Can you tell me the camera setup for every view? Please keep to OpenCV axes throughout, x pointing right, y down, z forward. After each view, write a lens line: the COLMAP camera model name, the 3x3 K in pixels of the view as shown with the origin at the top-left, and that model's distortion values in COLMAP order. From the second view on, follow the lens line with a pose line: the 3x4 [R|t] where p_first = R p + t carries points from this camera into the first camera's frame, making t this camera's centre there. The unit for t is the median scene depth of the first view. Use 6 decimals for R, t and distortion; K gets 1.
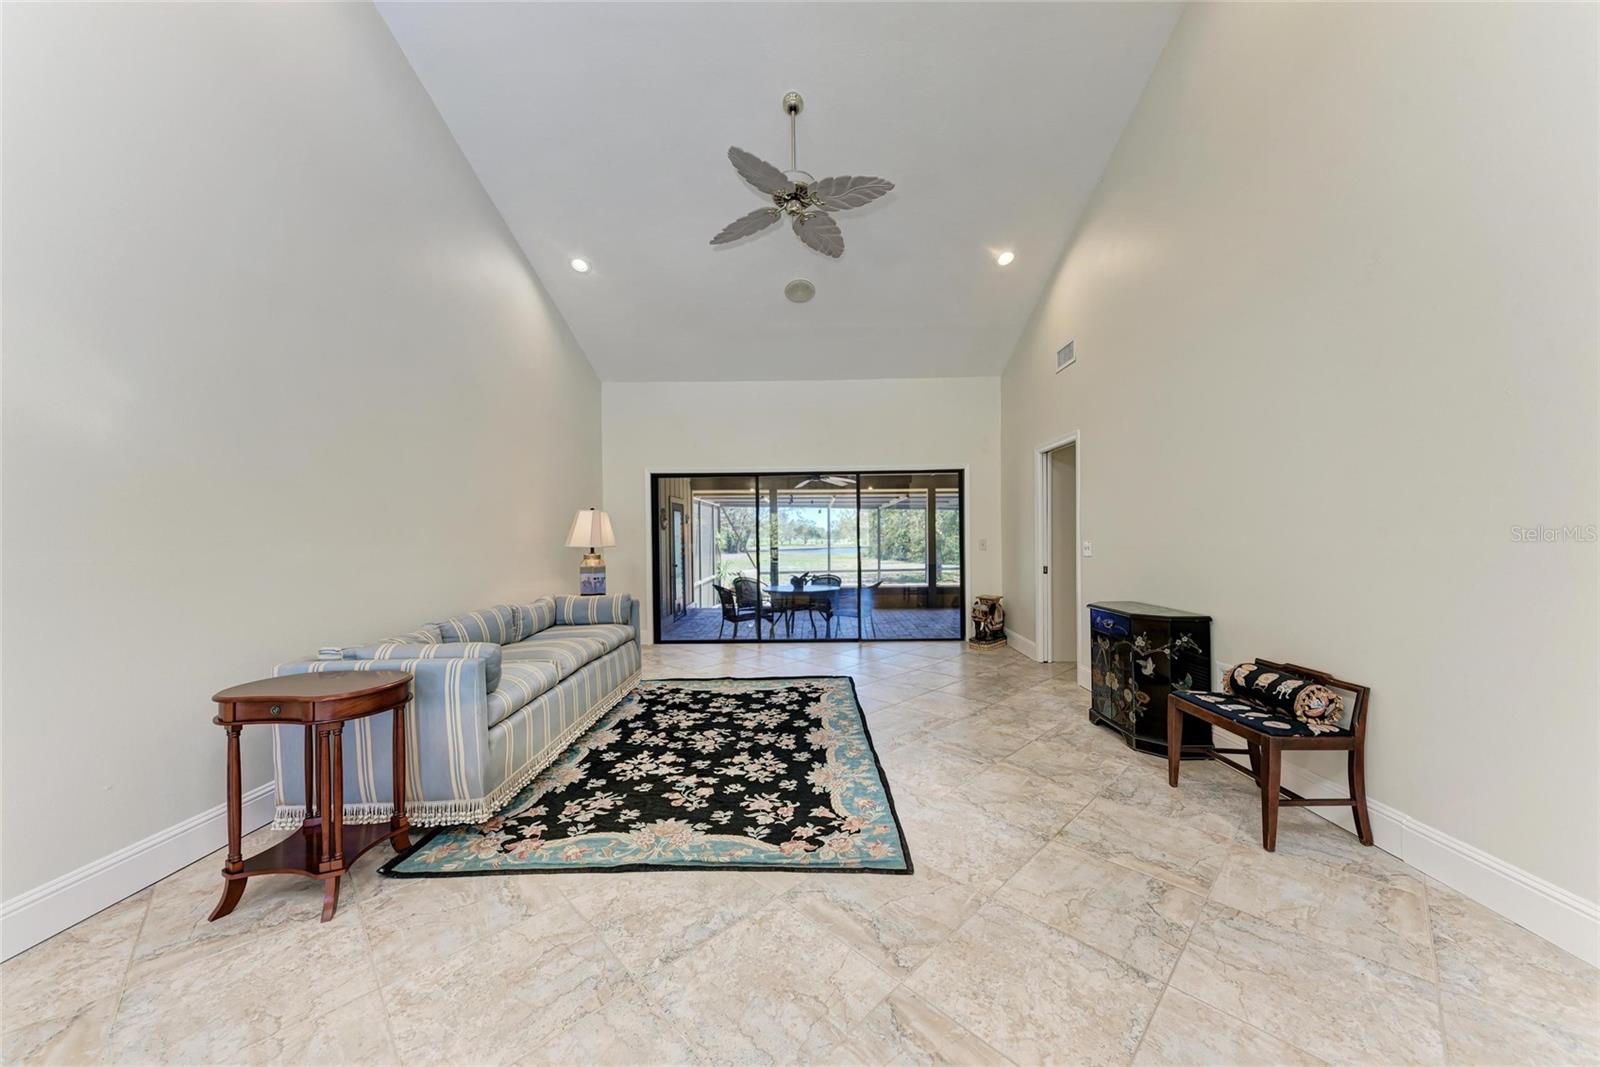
lens RADIAL K [[549.6, 0, 806.6], [0, 549.6, 543.6], [0, 0, 1]] dist [0.030163, -0.008545]
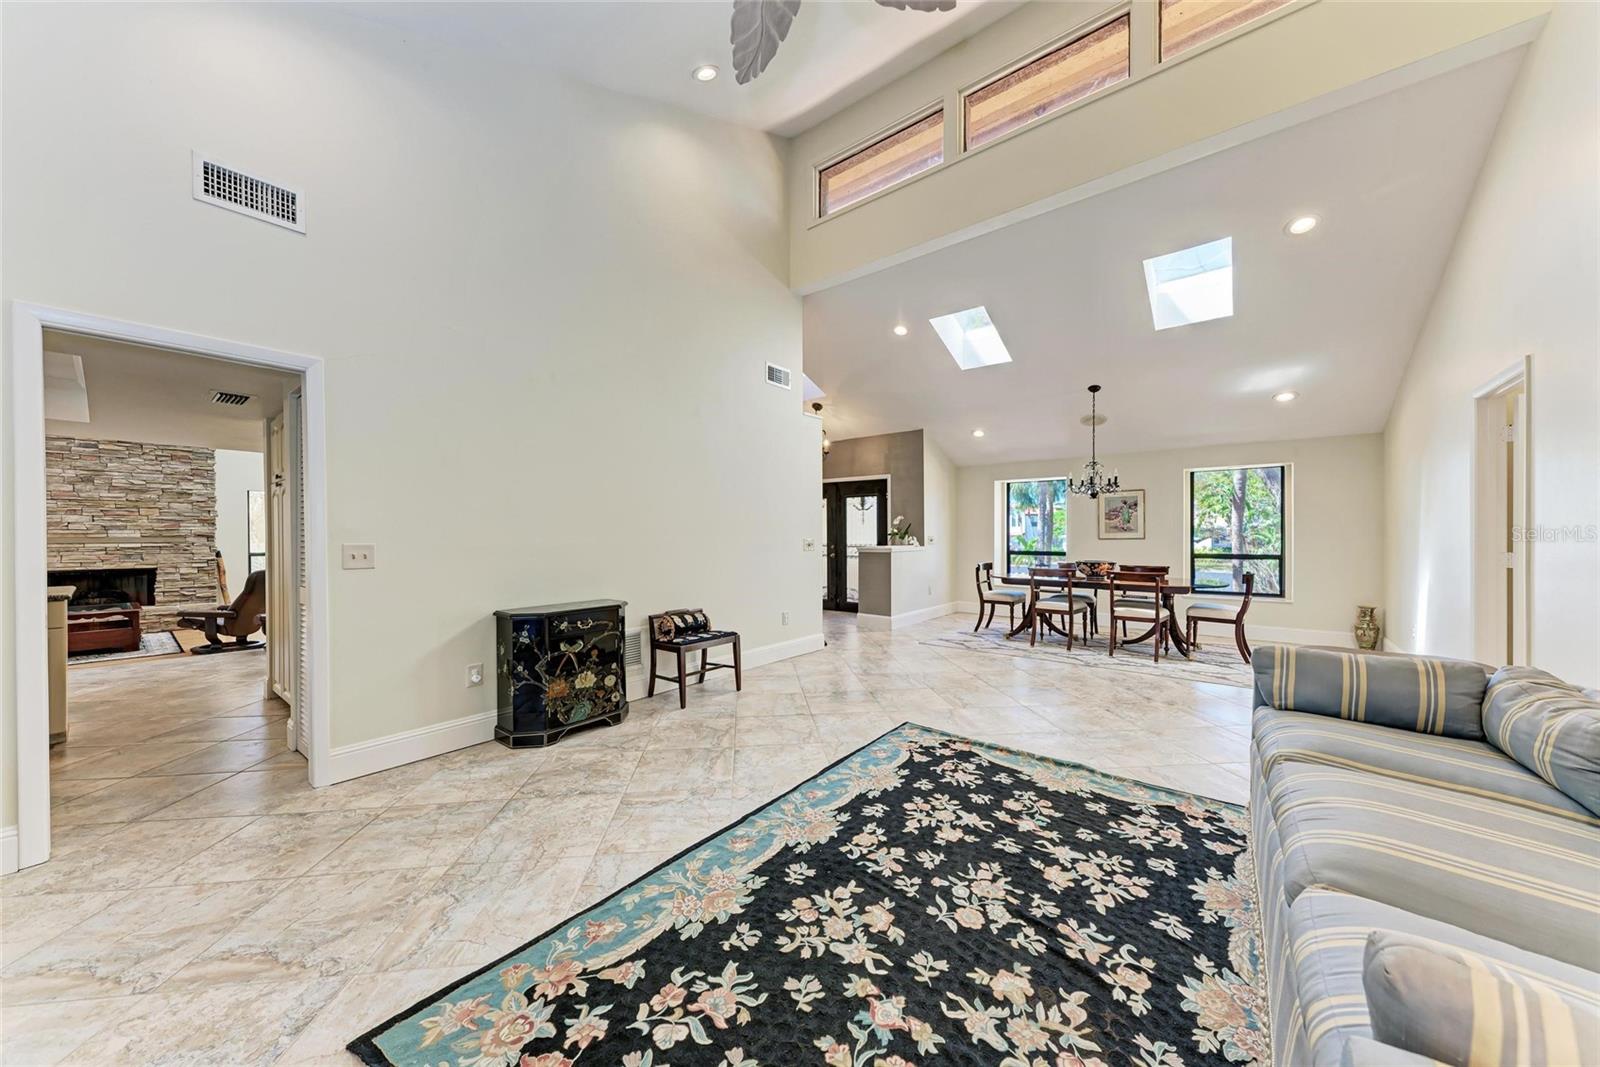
lens RADIAL K [[549.6, 0, 806.6], [0, 549.6, 543.6], [0, 0, 1]] dist [0.030163, -0.008545]
pose [[-0.790374, 0.004478, 0.612609, -0.445429], [0.015974, 0.999784, 0.013302, -0.008106], [-0.612417, 0.020300, -0.790274, 1.789590]]
